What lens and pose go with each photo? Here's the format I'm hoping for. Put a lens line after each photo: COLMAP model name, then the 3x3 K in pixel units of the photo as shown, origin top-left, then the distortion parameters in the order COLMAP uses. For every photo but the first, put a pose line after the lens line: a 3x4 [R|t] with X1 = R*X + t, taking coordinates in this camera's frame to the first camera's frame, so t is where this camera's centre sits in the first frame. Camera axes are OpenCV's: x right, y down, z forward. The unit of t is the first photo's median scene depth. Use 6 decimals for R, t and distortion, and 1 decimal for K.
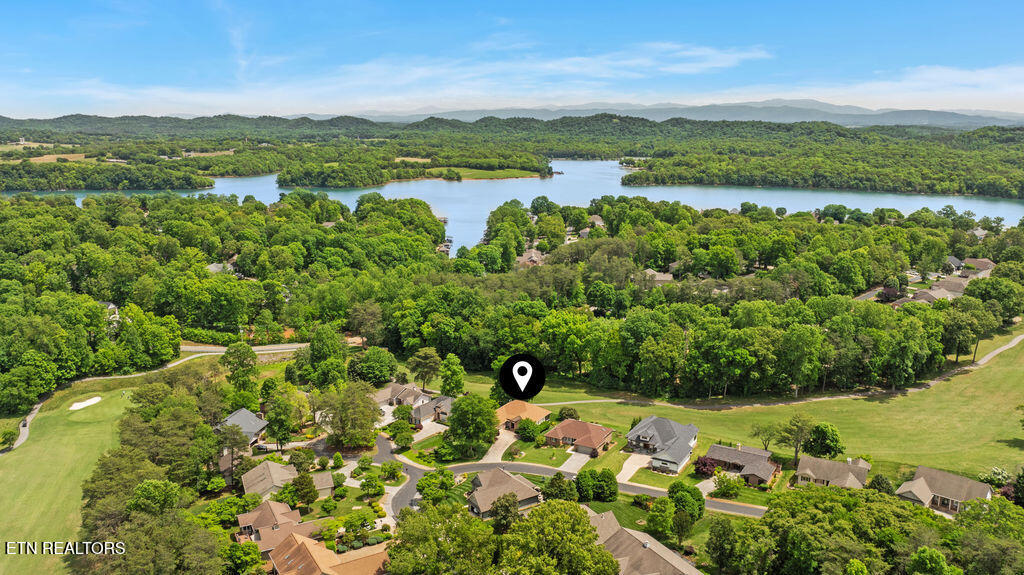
lens RADIAL K [[734.7, 0, 512.0], [0, 734.7, 287.5], [0, 0, 1]] dist [0.001978, -0.121040]
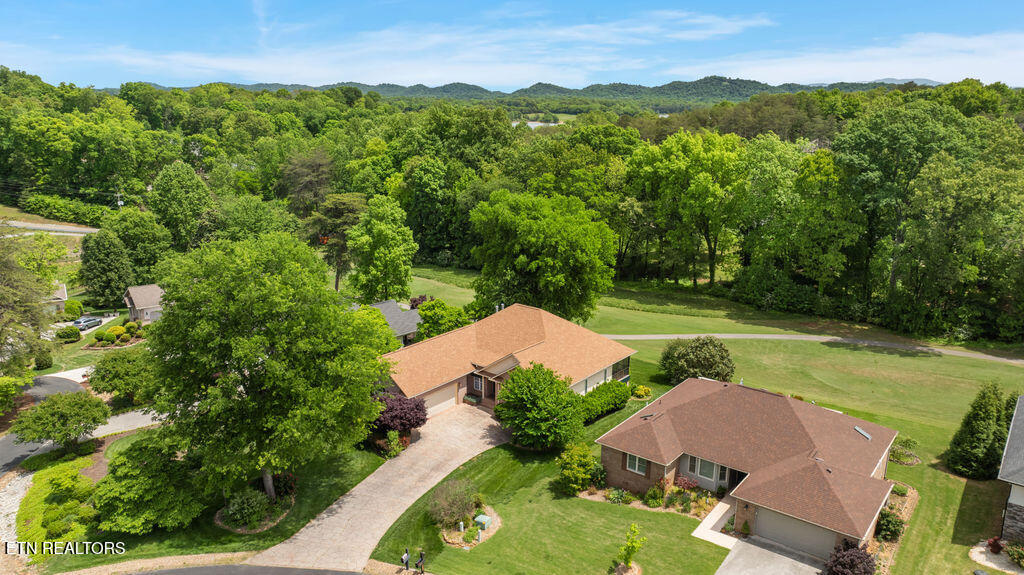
lens RADIAL K [[734.7, 0, 512.0], [0, 734.7, 287.5], [0, 0, 1]] dist [0.001978, -0.121040]
pose [[0.990533, 0.043304, -0.130265, 0.036780], [-0.036047, 0.997691, 0.057560, 0.113984], [0.132457, -0.052319, 0.989807, 0.624035]]
